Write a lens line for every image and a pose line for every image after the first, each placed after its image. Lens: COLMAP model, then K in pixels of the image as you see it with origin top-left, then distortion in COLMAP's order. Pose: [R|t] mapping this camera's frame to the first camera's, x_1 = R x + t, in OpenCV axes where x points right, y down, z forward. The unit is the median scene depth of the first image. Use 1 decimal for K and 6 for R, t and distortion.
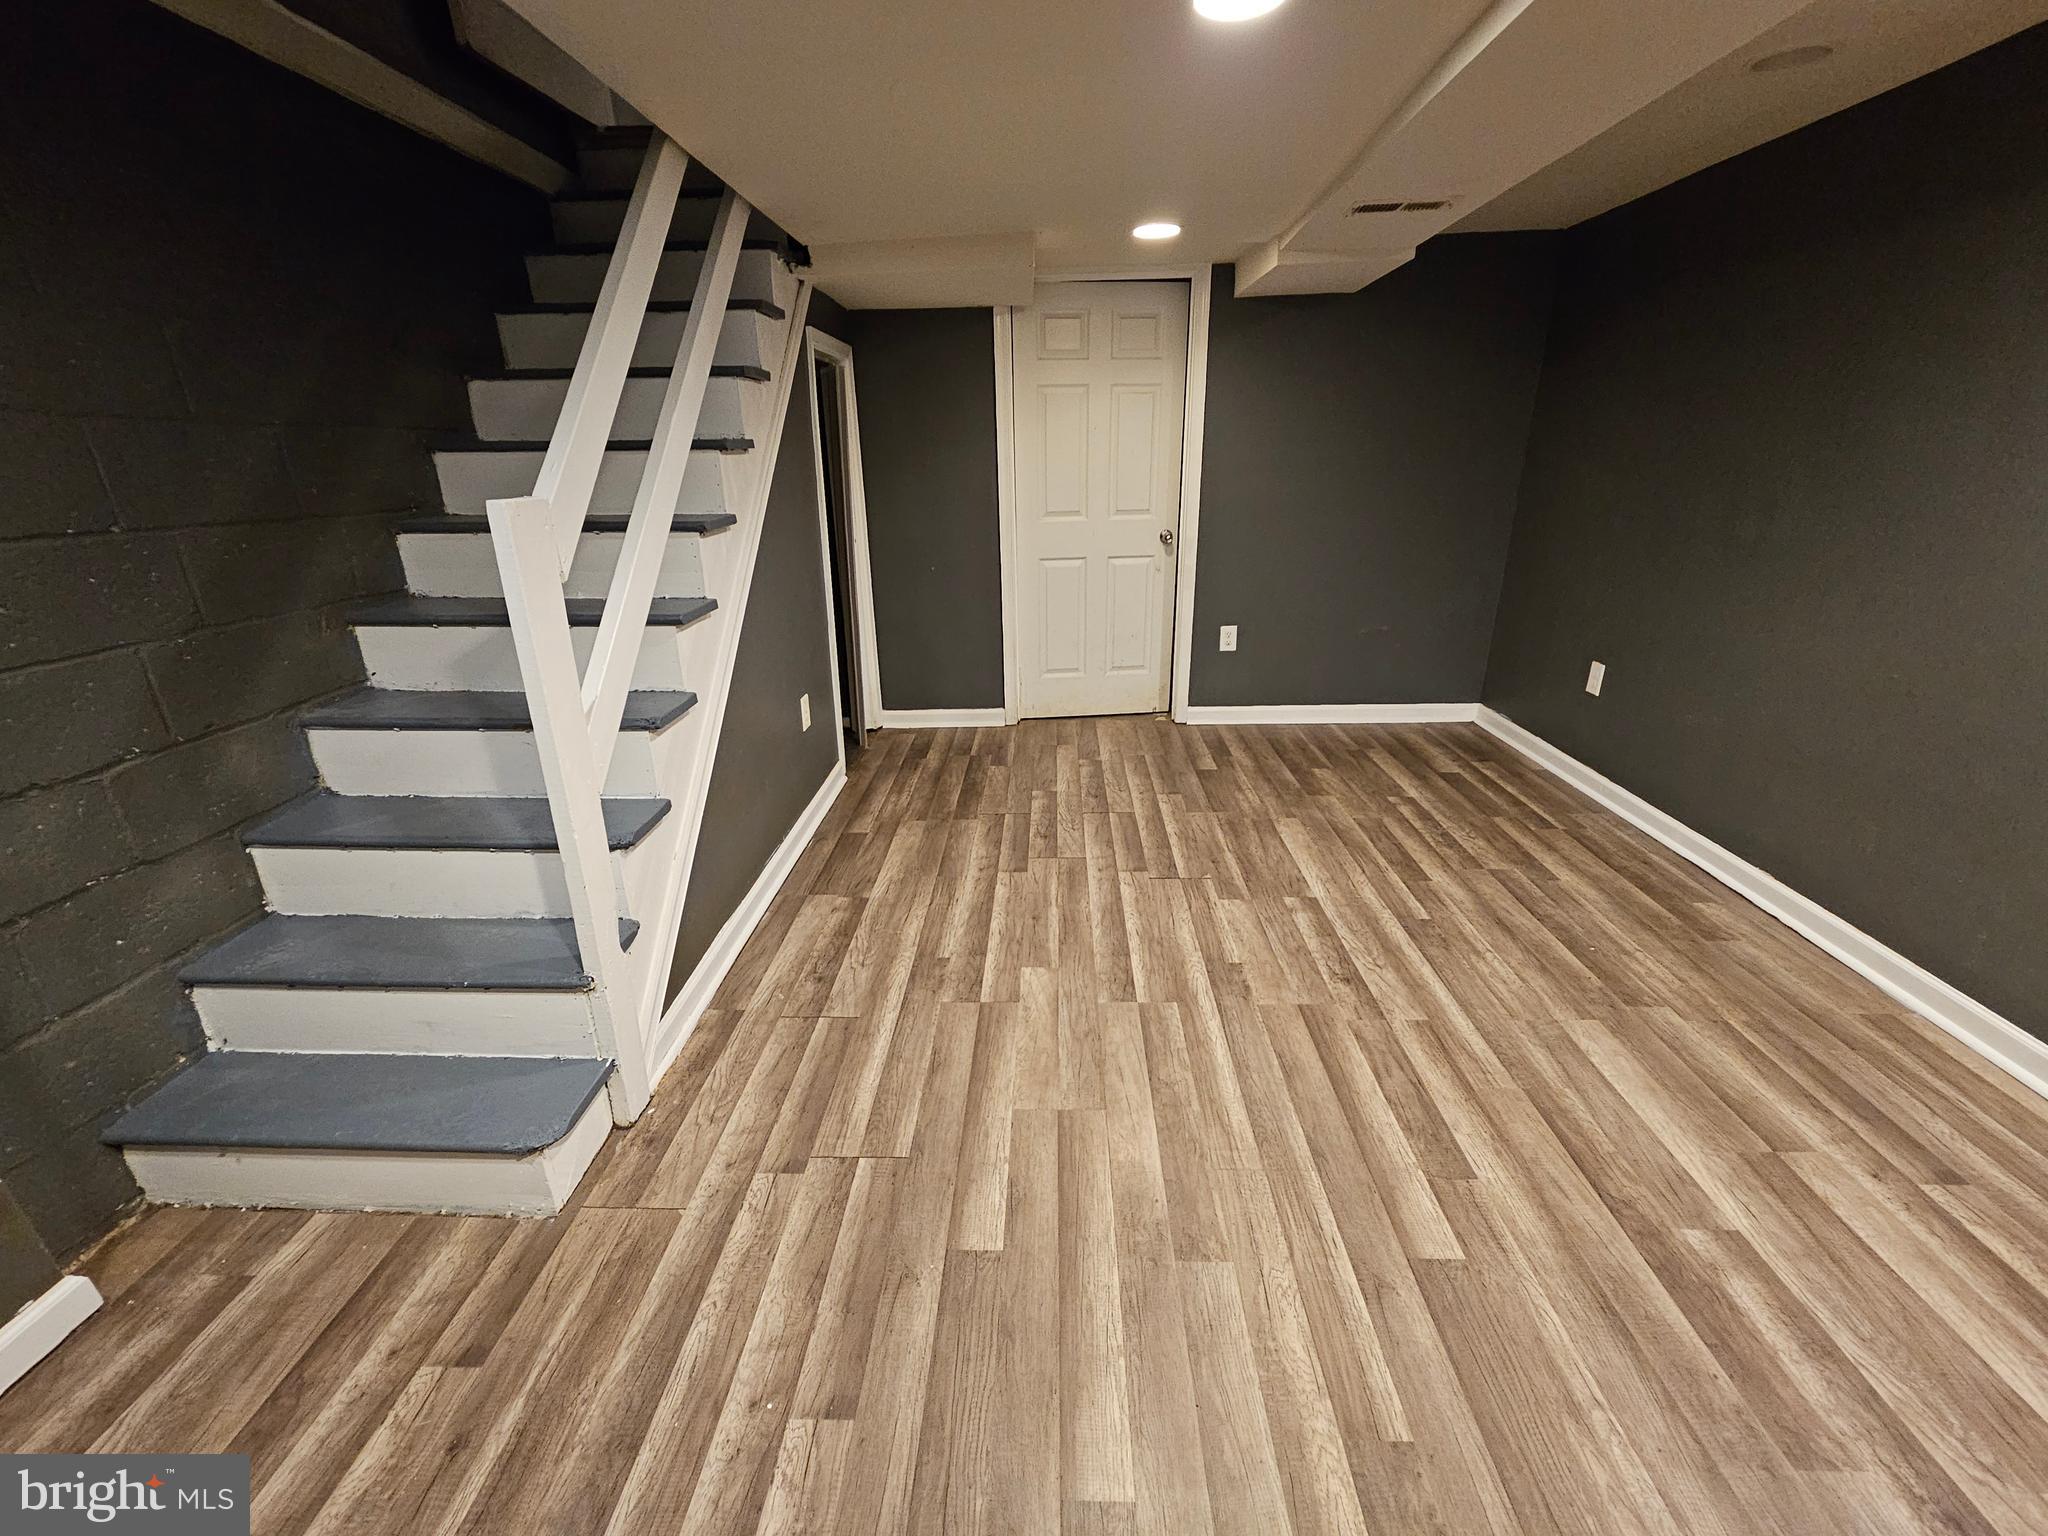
lens RADIAL K [[844.3, 0, 1026.1], [0, 844.3, 766.1], [0, 0, 1]] dist [0.002115, -0.000554]
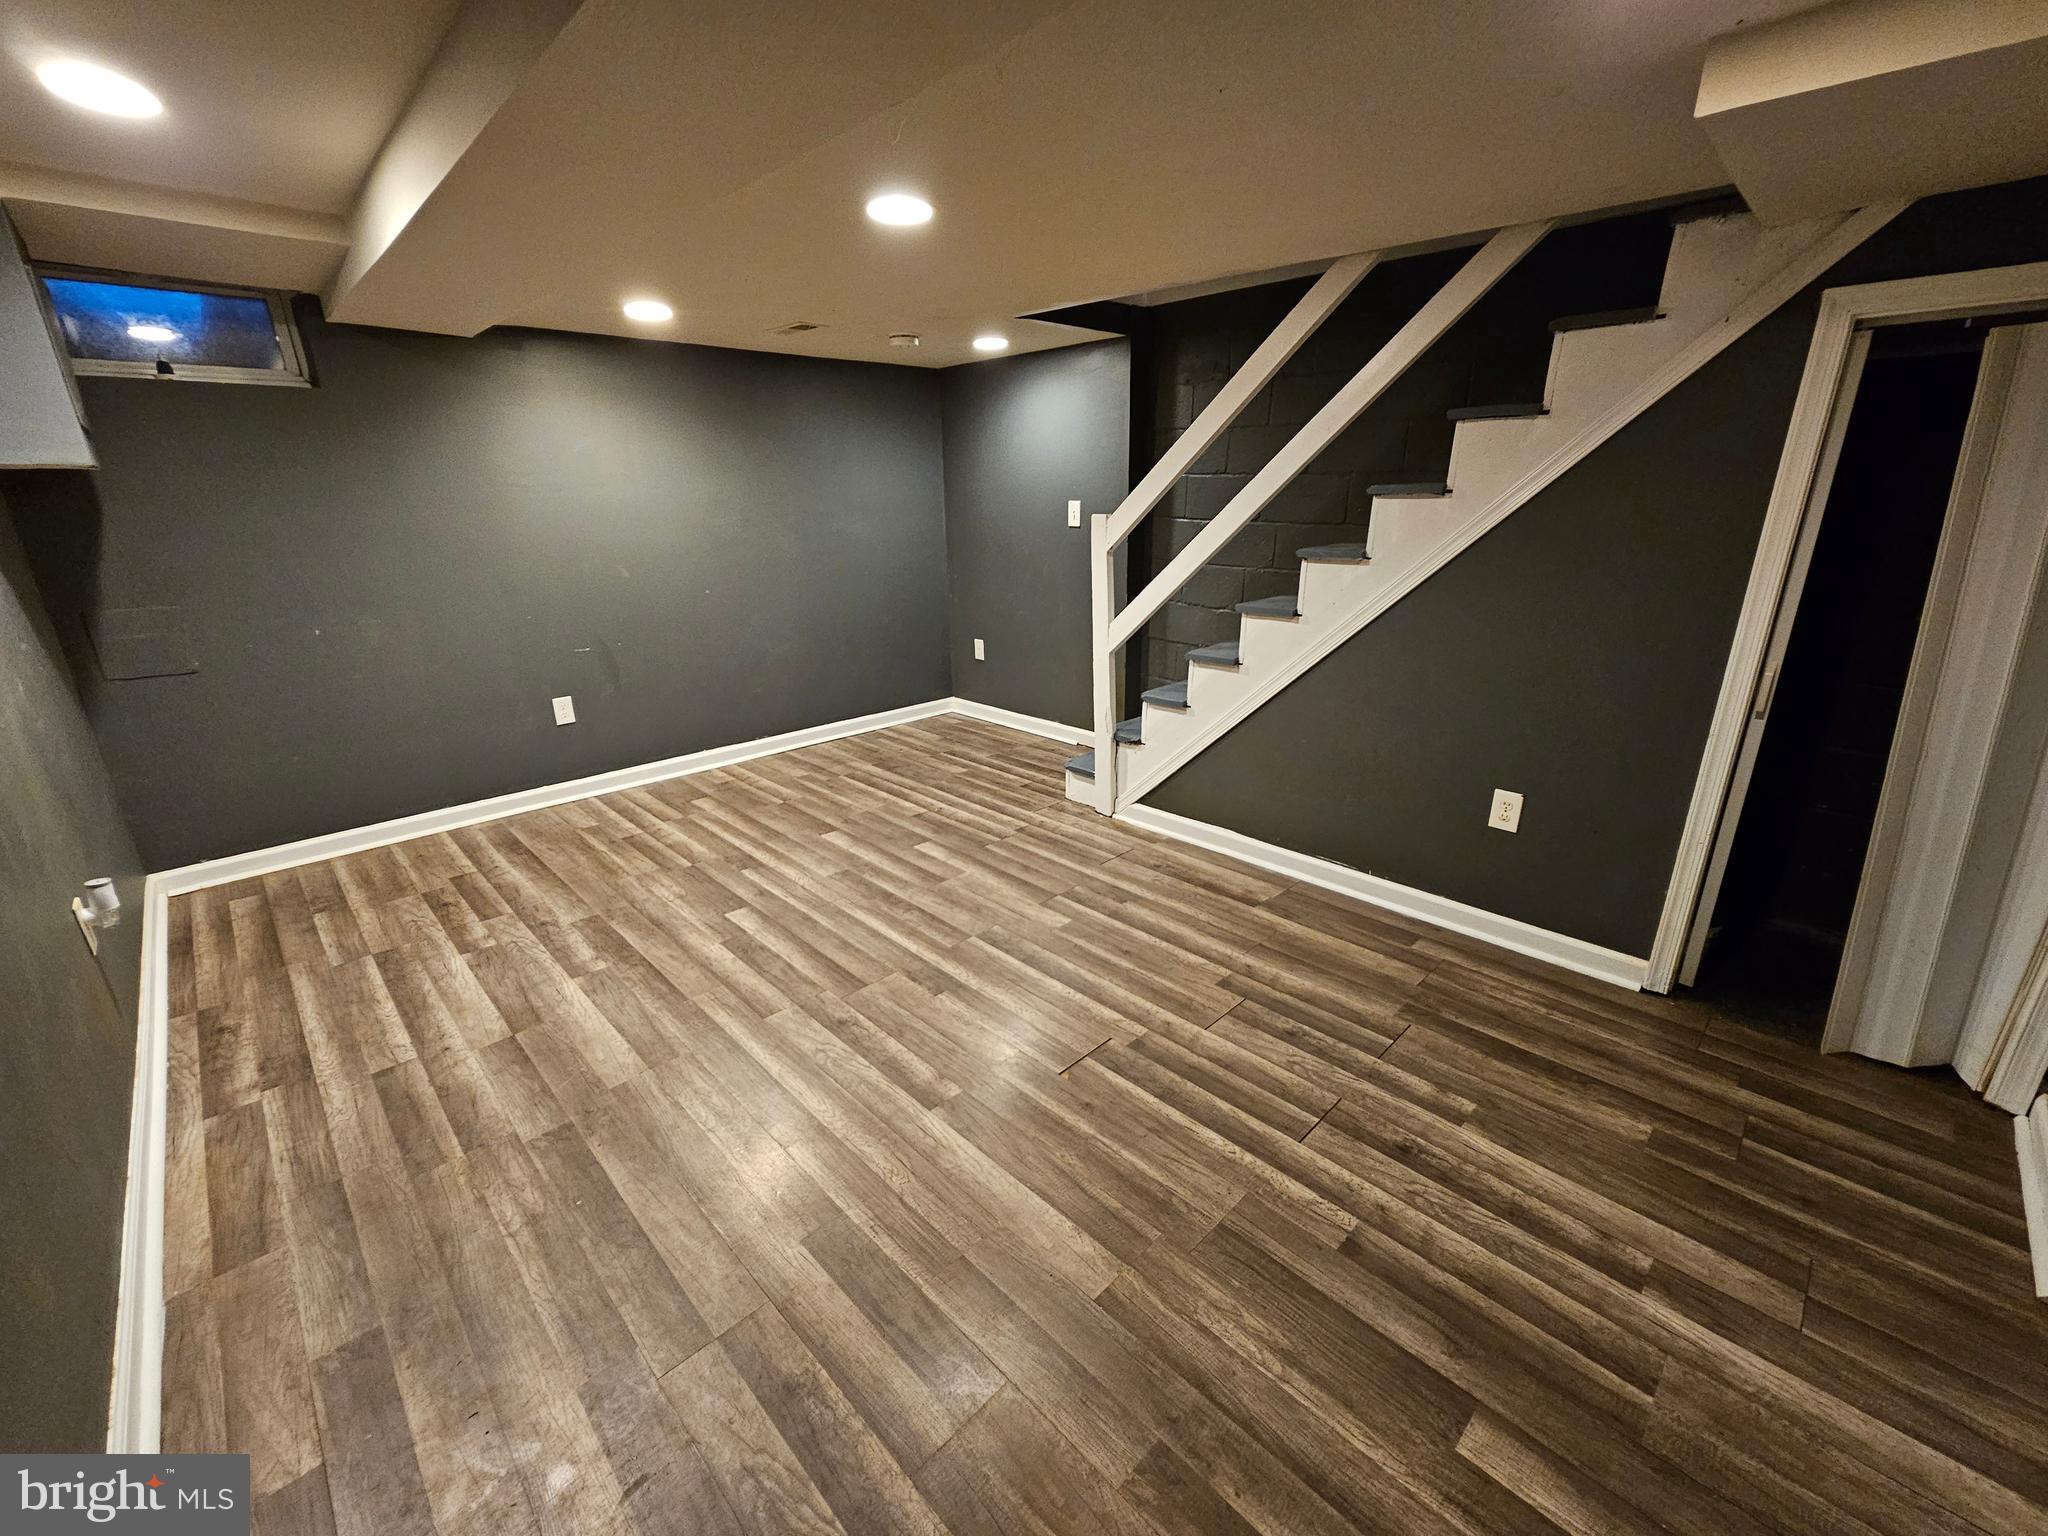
lens RADIAL K [[844.3, 0, 1022.9], [0, 844.3, 774.5], [0, 0, 1]] dist [0.002115, -0.000554]
pose [[-0.692295, 0.256215, -0.674597, 0.876979], [-0.230669, 0.807223, 0.543307, -0.623111], [0.683754, 0.531738, -0.499736, 1.563586]]
